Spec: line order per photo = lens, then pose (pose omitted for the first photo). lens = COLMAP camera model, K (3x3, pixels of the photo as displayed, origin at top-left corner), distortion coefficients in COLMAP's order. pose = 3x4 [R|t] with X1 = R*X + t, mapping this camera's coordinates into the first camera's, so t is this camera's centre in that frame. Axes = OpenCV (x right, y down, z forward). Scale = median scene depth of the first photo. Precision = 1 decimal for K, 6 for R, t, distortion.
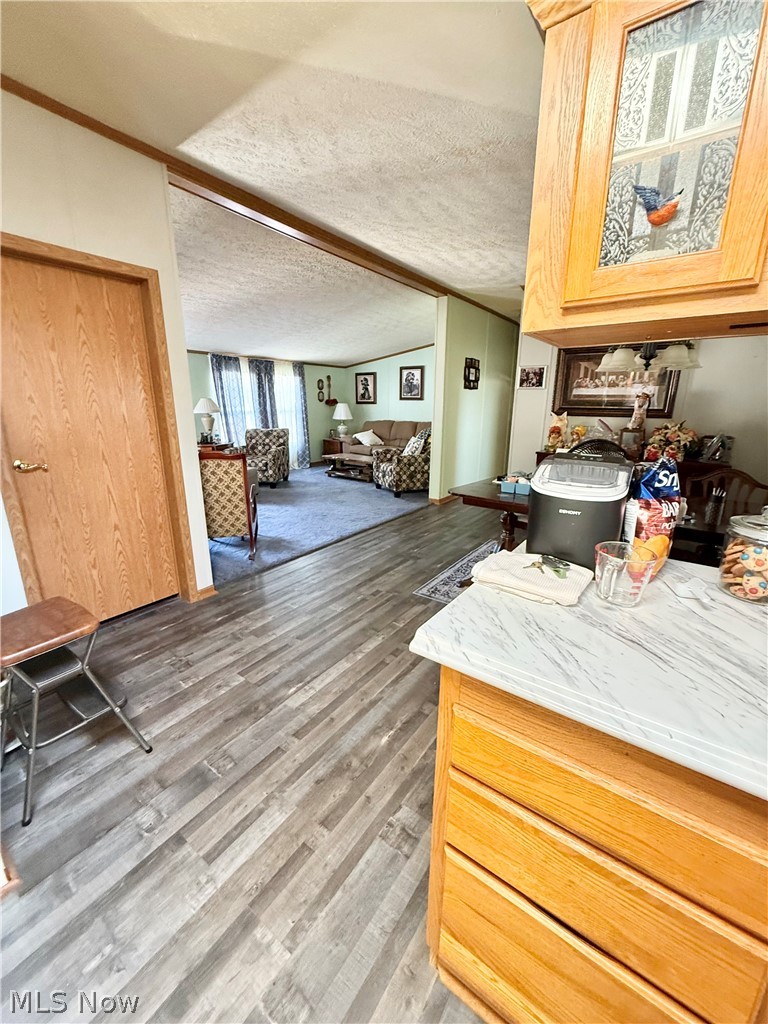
lens RADIAL K [[408.6, 0, 385.7], [0, 408.6, 510.4], [0, 0, 1]] dist [-0.001858, -0.000143]
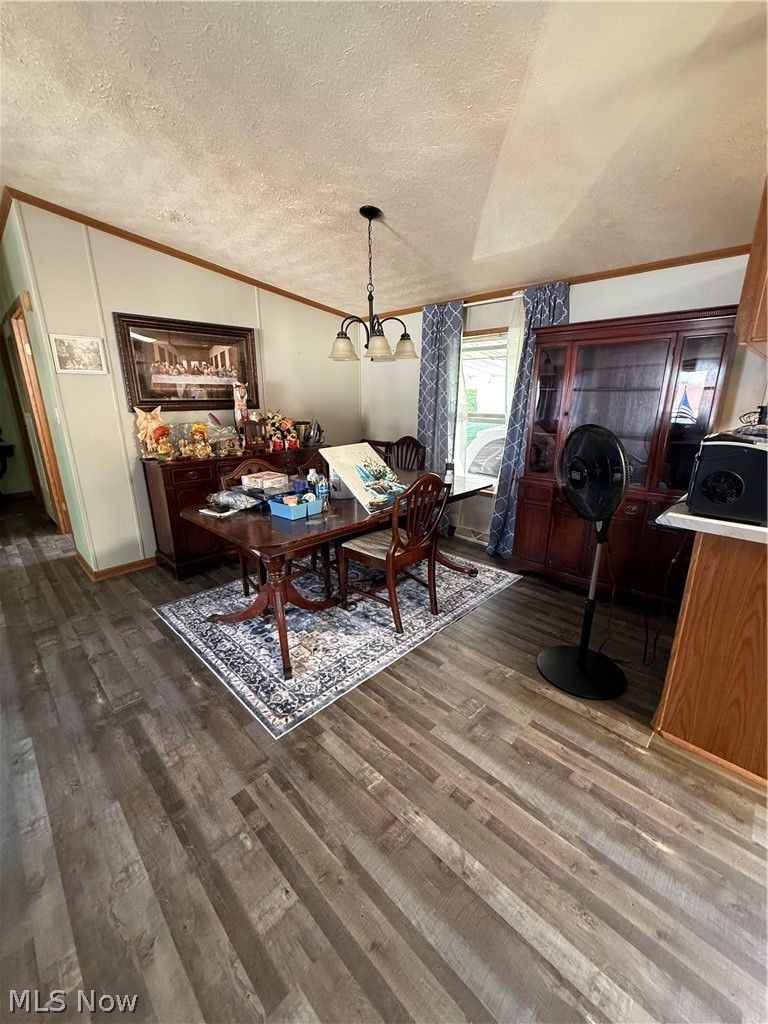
lens RADIAL K [[408.6, 0, 382.4], [0, 408.6, 511.6], [0, 0, 1]] dist [-0.001858, -0.000143]
pose [[0.157797, -0.278606, 0.947354, -0.347999], [0.260284, 0.937181, 0.232260, -0.177888], [-0.952550, 0.209931, 0.220401, 0.677090]]
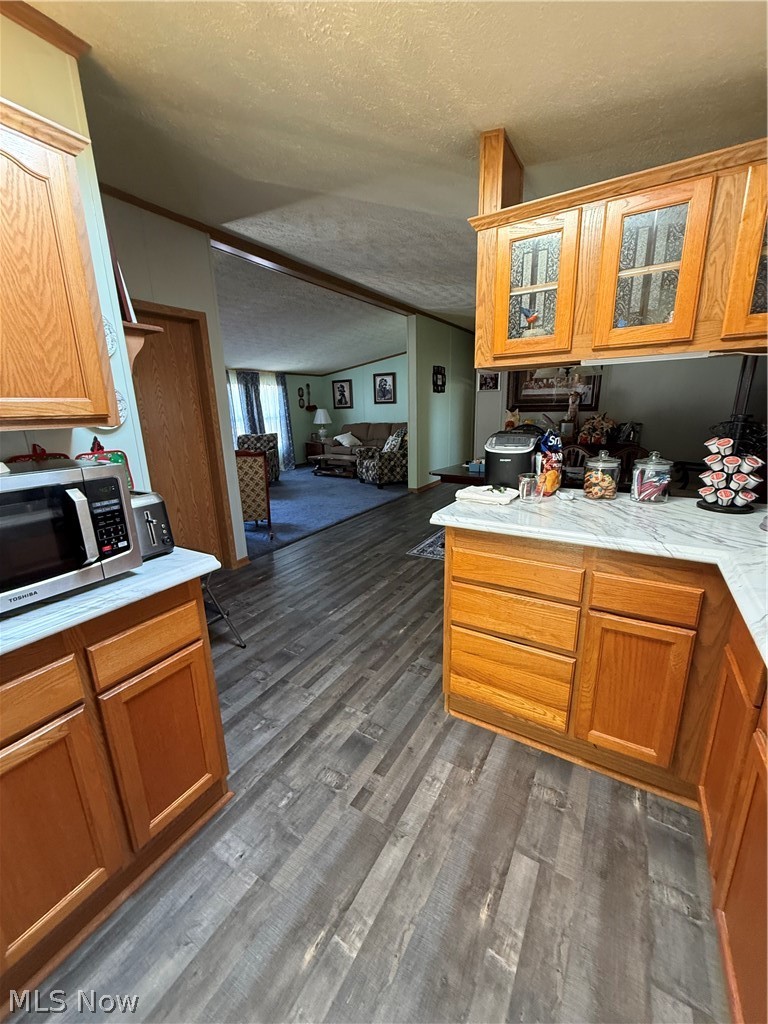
lens RADIAL K [[408.6, 0, 384.2], [0, 408.6, 510.6], [0, 0, 1]] dist [-0.001858, -0.000143]
pose [[0.996387, -0.052085, 0.067079, -0.081065], [0.052645, 0.998591, -0.006605, 0.072538], [-0.066640, 0.010112, 0.997726, -0.278201]]
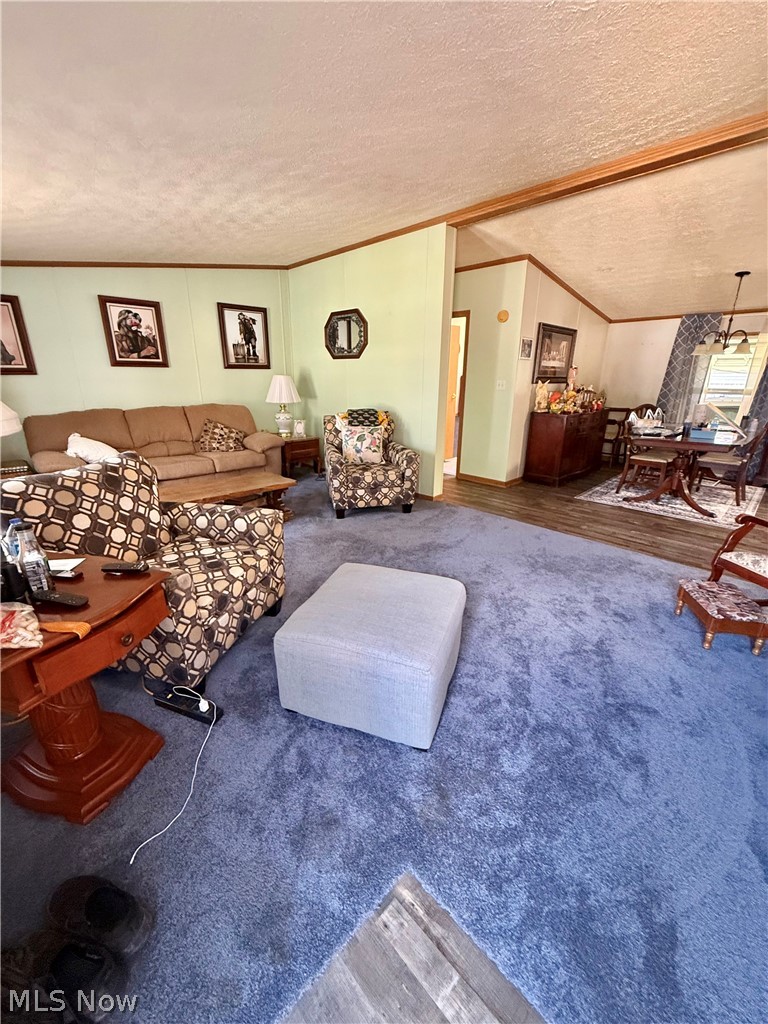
lens RADIAL K [[408.6, 0, 383.8], [0, 408.6, 511.3], [0, 0, 1]] dist [-0.001858, -0.000143]
pose [[0.164422, -0.312009, 0.935743, -1.220466], [0.250897, 0.930682, 0.266236, -0.446084], [-0.953948, 0.191000, 0.231307, 1.737289]]
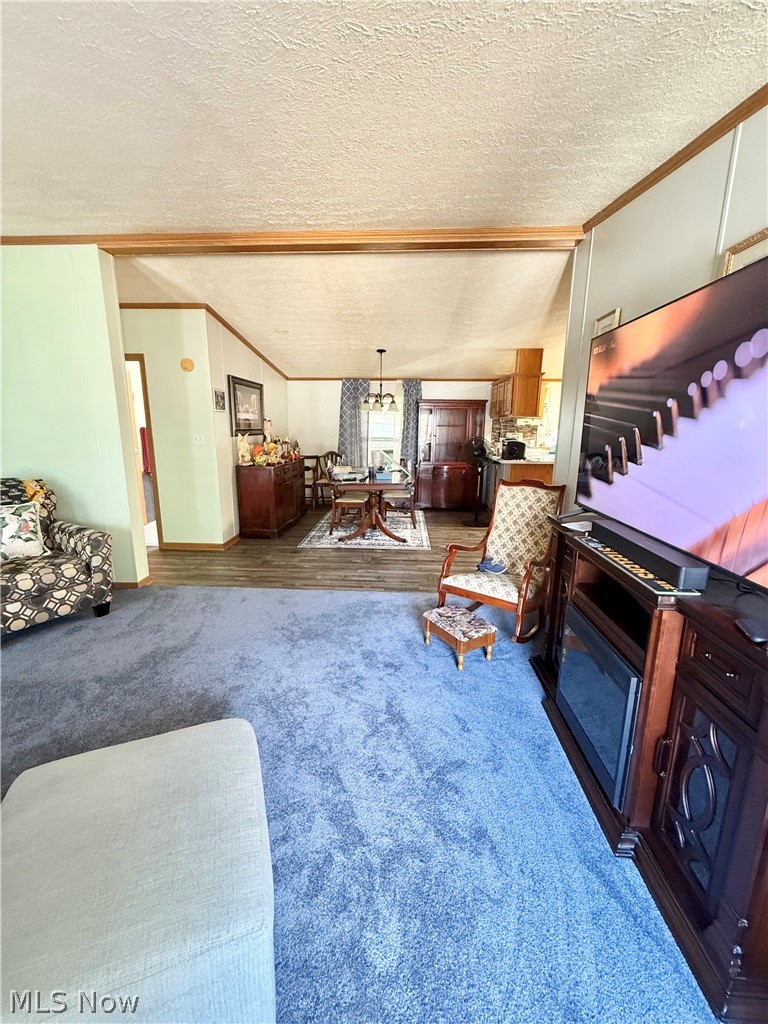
lens RADIAL K [[408.6, 0, 384.7], [0, 408.6, 510.8], [0, 0, 1]] dist [-0.001858, -0.000143]
pose [[-0.539456, -0.178168, 0.822948, -1.066812], [0.210061, 0.917977, 0.336440, -0.478255], [-0.815391, 0.354364, -0.457782, 1.786390]]
